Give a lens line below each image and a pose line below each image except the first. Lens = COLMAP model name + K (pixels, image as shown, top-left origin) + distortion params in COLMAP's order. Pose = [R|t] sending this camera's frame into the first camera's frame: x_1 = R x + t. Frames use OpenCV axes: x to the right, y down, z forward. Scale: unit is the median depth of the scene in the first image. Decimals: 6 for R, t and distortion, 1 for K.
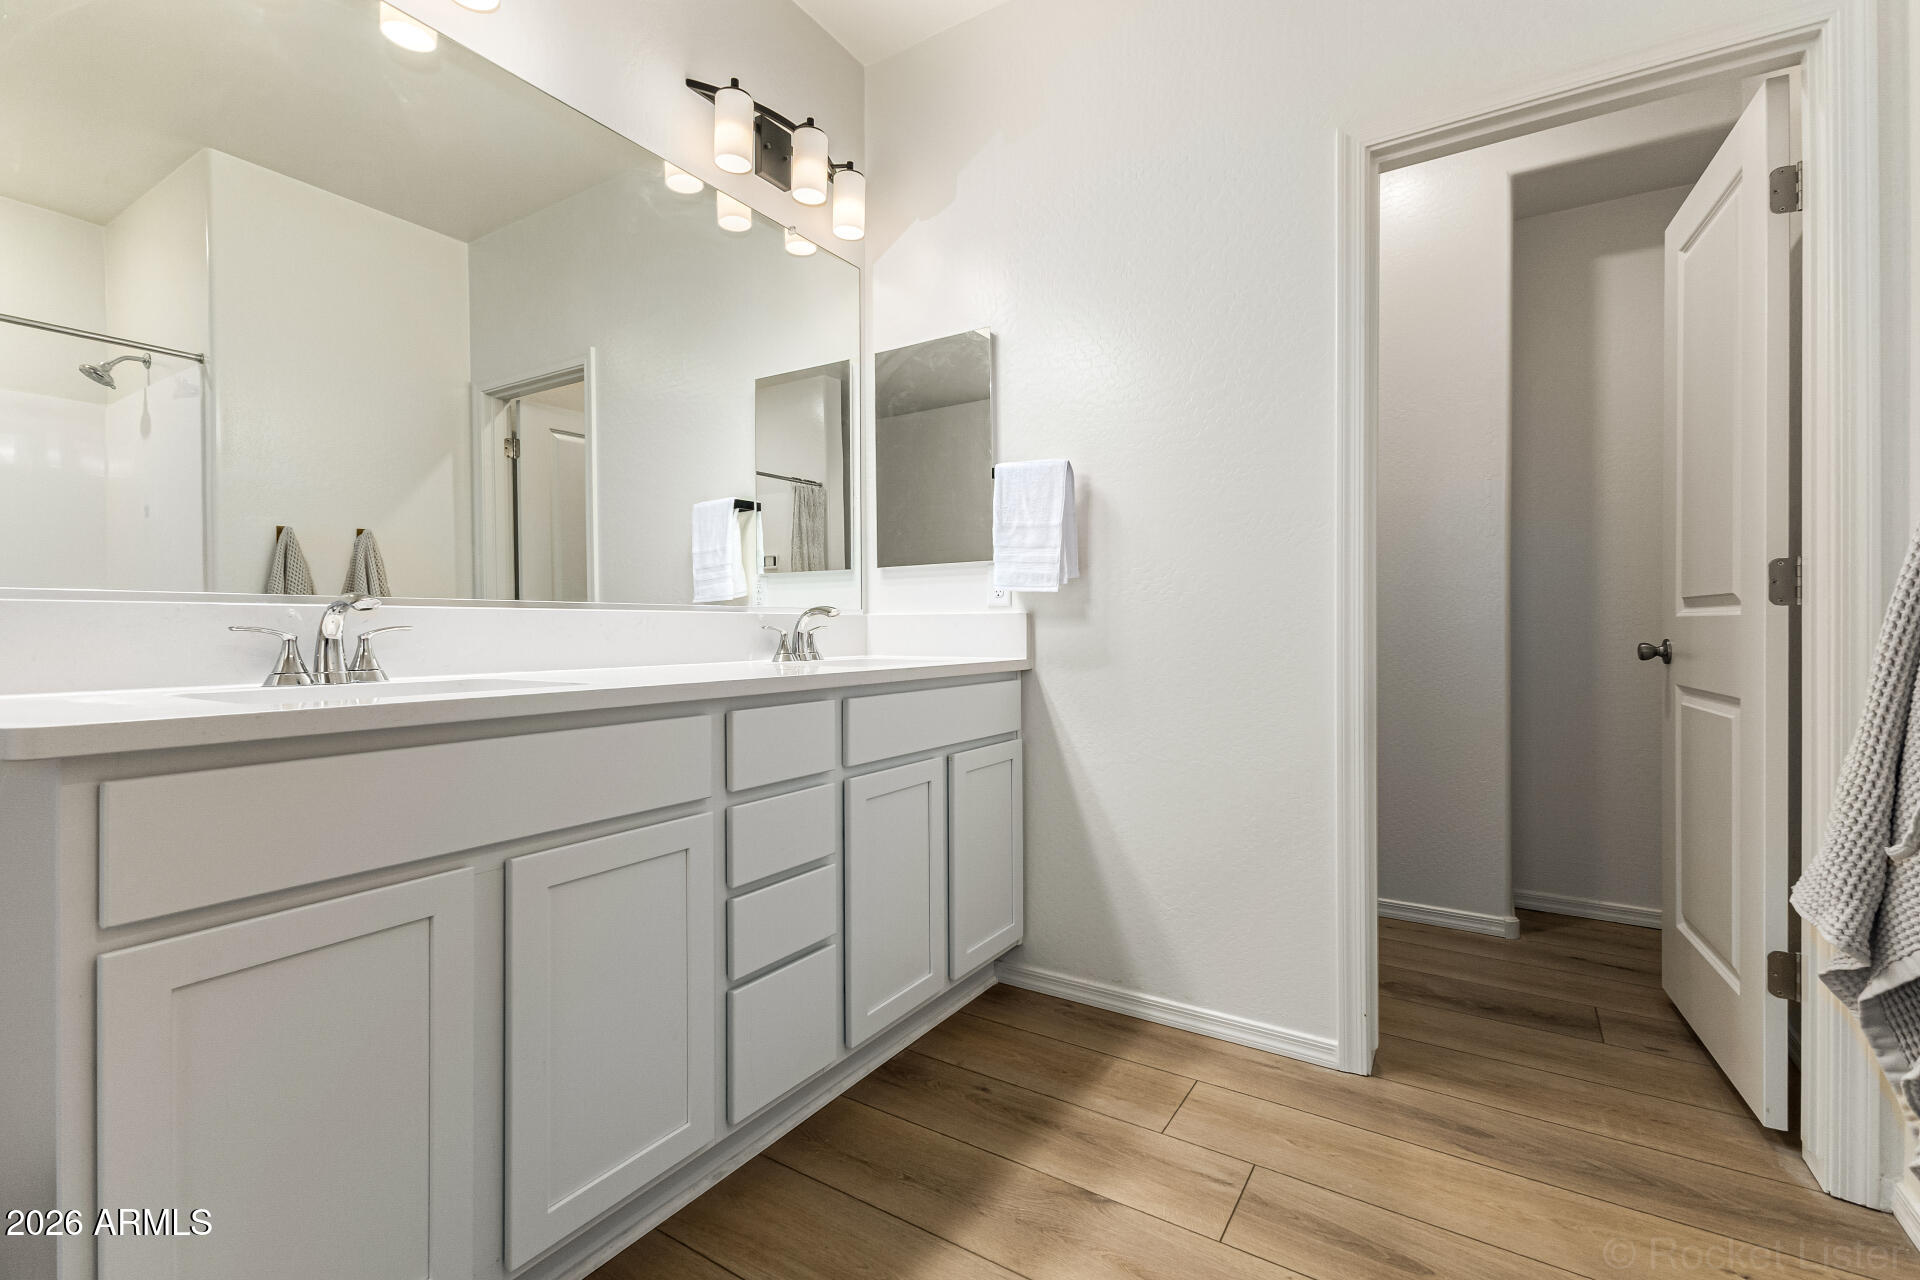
lens RADIAL K [[835.5, 0, 960.9], [0, 835.5, 624.9], [0, 0, 1]] dist [0.010584, -0.001717]
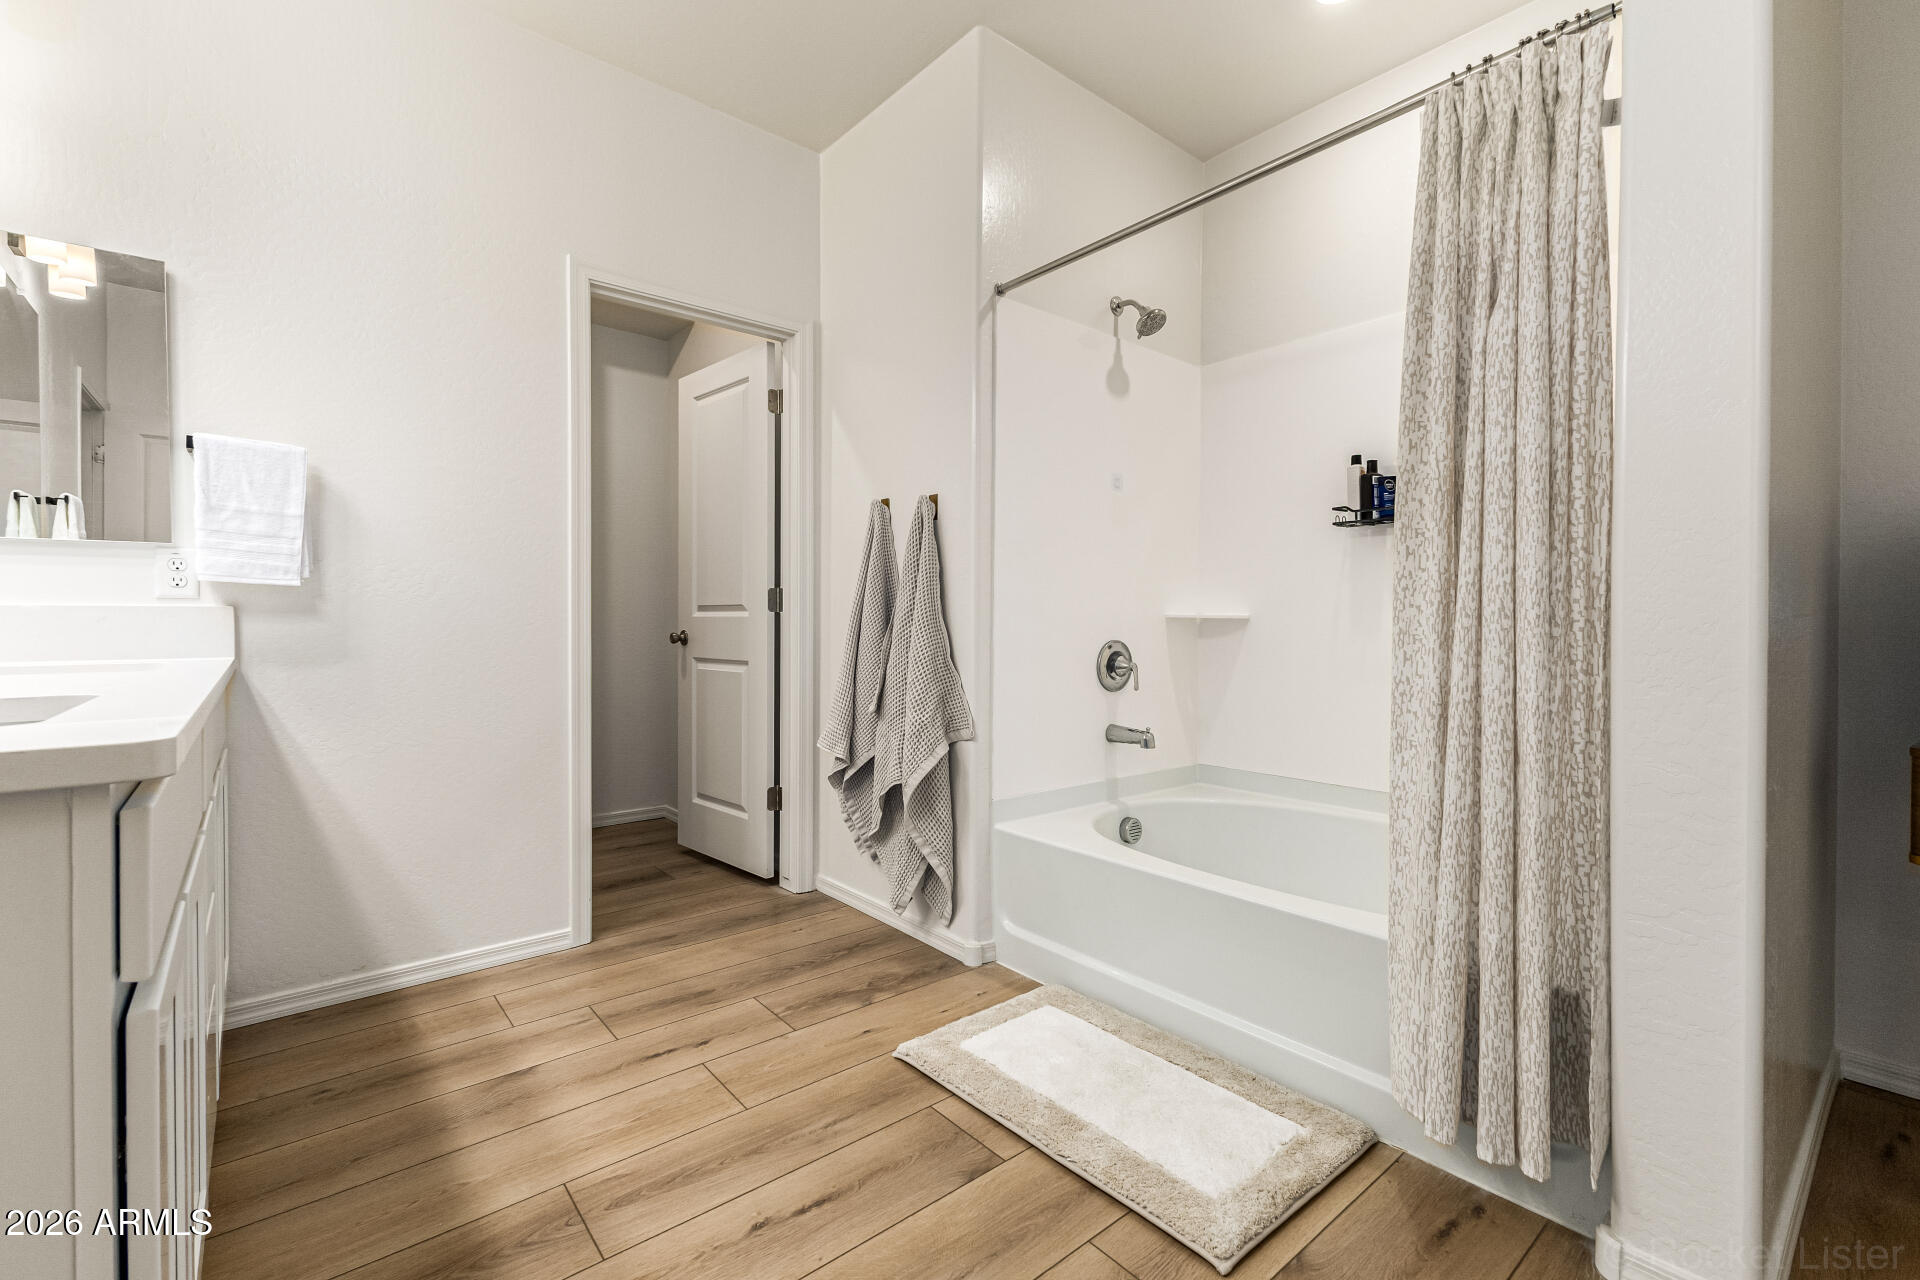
lens RADIAL K [[835.5, 0, 954.4], [0, 835.5, 636.9], [0, 0, 1]] dist [0.010584, -0.001717]
pose [[0.308759, -0.015790, 0.951009, -0.627696], [-0.001783, 0.999851, 0.017179, 0.000692], [-0.951139, -0.007000, 0.308685, -0.008375]]
